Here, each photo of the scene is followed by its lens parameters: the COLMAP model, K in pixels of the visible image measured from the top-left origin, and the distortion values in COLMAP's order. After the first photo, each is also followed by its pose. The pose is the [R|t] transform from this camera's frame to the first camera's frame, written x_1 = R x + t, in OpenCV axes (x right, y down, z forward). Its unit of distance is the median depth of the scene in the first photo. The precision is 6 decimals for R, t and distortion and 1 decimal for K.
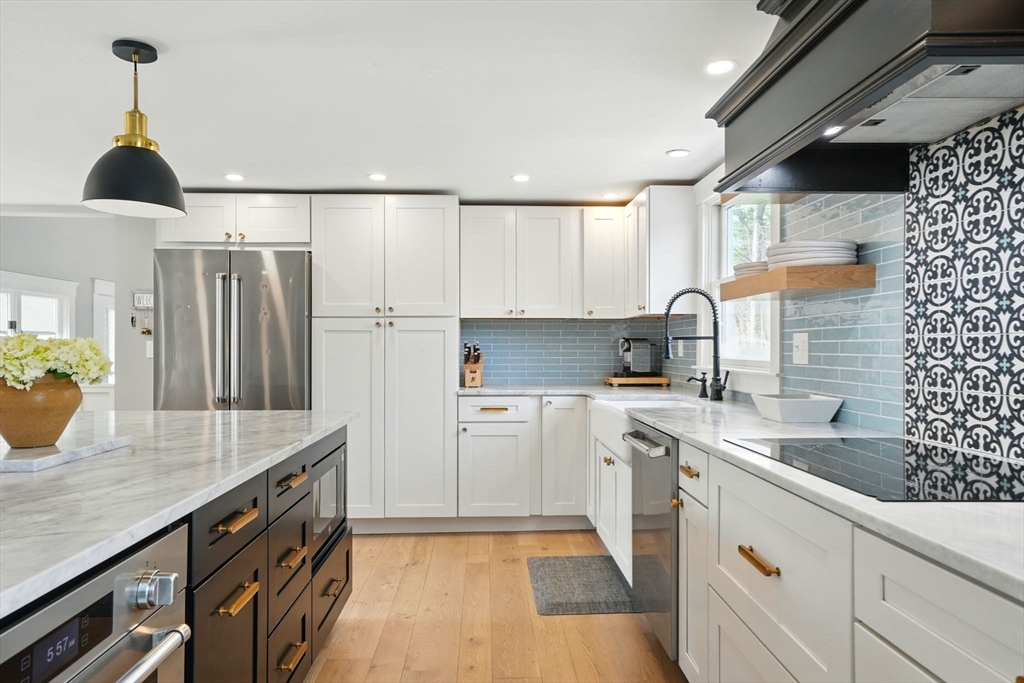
lens RADIAL K [[670.5, 0, 504.0], [0, 670.5, 344.3], [0, 0, 1]] dist [0.003192, 0.005296]
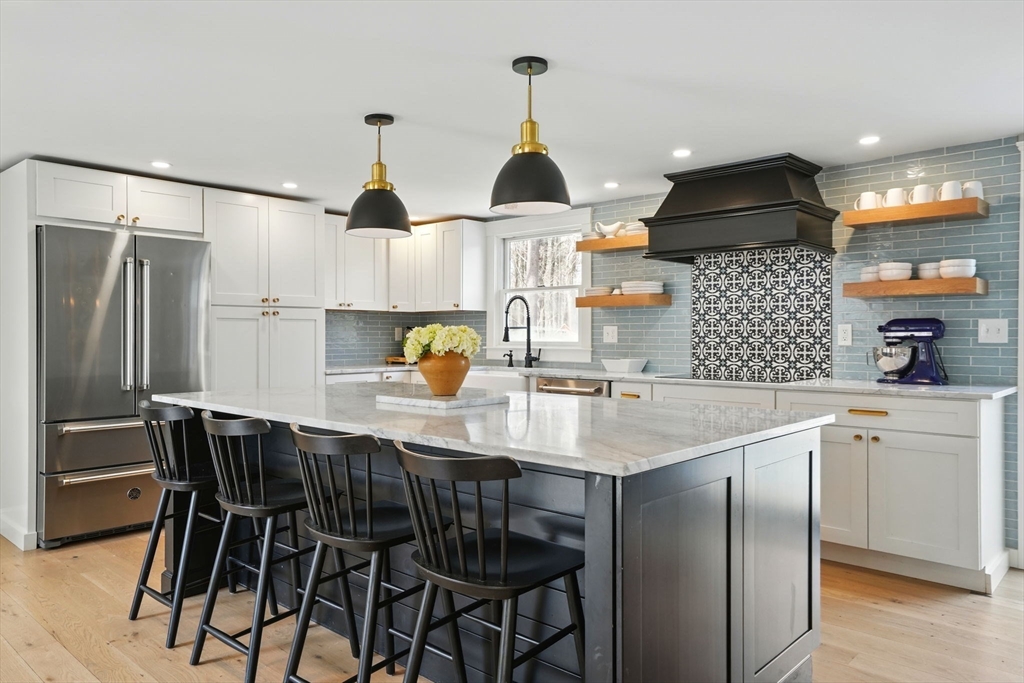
lens RADIAL K [[707.7, 0, 511.0], [0, 707.7, 336.9], [0, 0, 1]] dist [0.006330, 0.011416]
pose [[0.699688, -0.003175, 0.714442, -0.773196], [-0.002173, 0.999976, 0.006572, 0.000621], [-0.714445, -0.006151, 0.699664, -0.115151]]
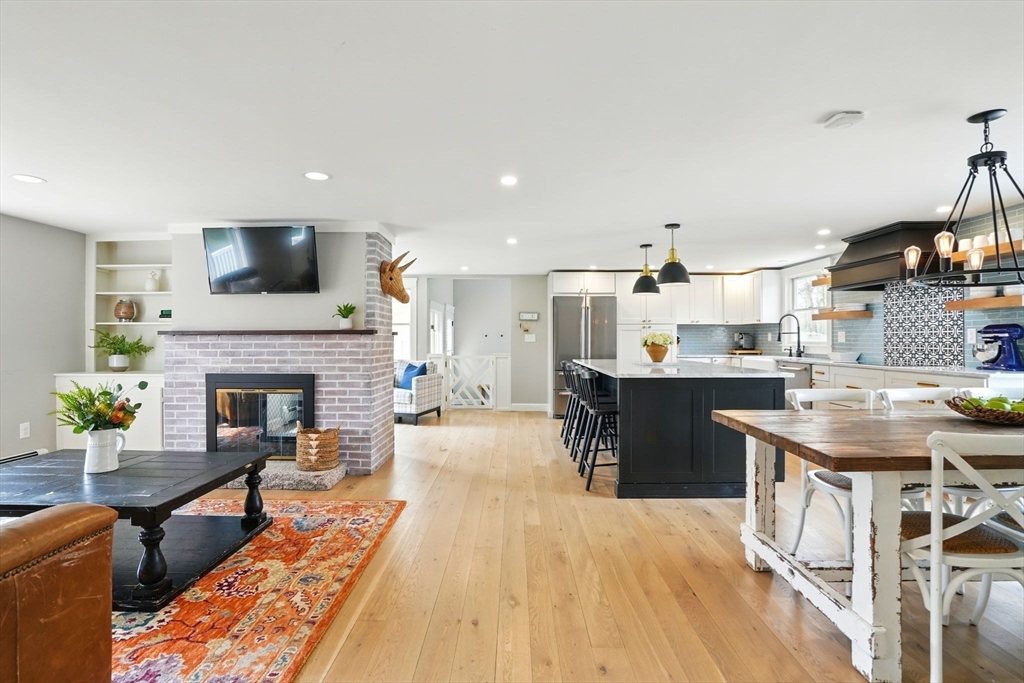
lens RADIAL K [[491.7, 0, 511.6], [0, 491.7, 333.3], [0, 0, 1]] dist [-0.049812, 0.016391]
pose [[0.999329, -0.000786, -0.036607, -0.617440], [0.000488, 0.999967, -0.008151, 0.005143], [0.036612, 0.008128, 0.999297, -0.773494]]
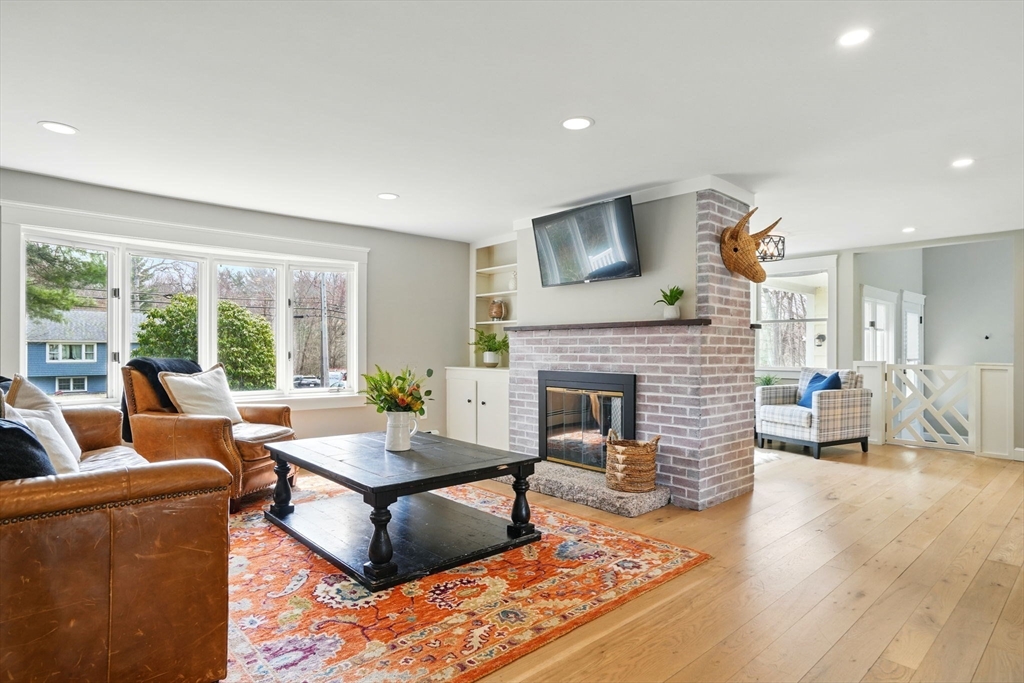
lens RADIAL K [[555.8, 0, 510.8], [0, 555.8, 347.9], [0, 0, 1]] dist [-0.038815, 0.018151]
pose [[0.646256, 0.003085, -0.763114, -0.476086], [-0.002095, 0.999995, 0.002269, 0.033419], [0.763118, 0.000132, 0.646259, -0.554408]]
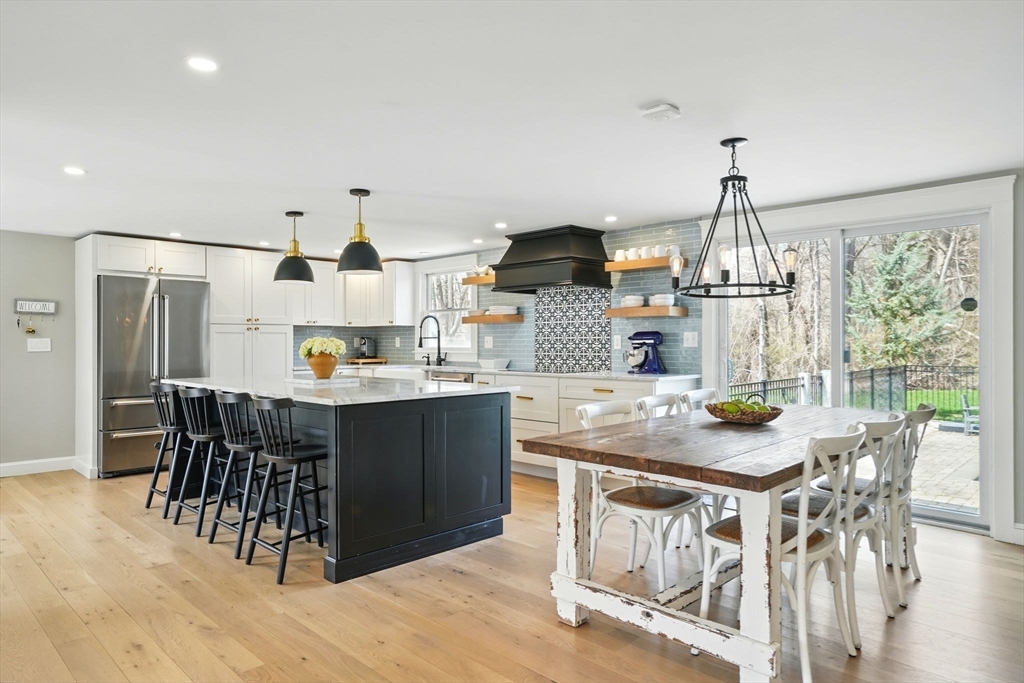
lens RADIAL K [[635.0, 0, 508.1], [0, 635.0, 339.3], [0, 0, 1]] dist [-0.010219, 0.011501]
pose [[0.723407, 0.000180, 0.690421, -0.838560], [0.001088, 0.999998, -0.001401, -0.001099], [-0.690421, 0.001764, 0.723406, -0.591221]]
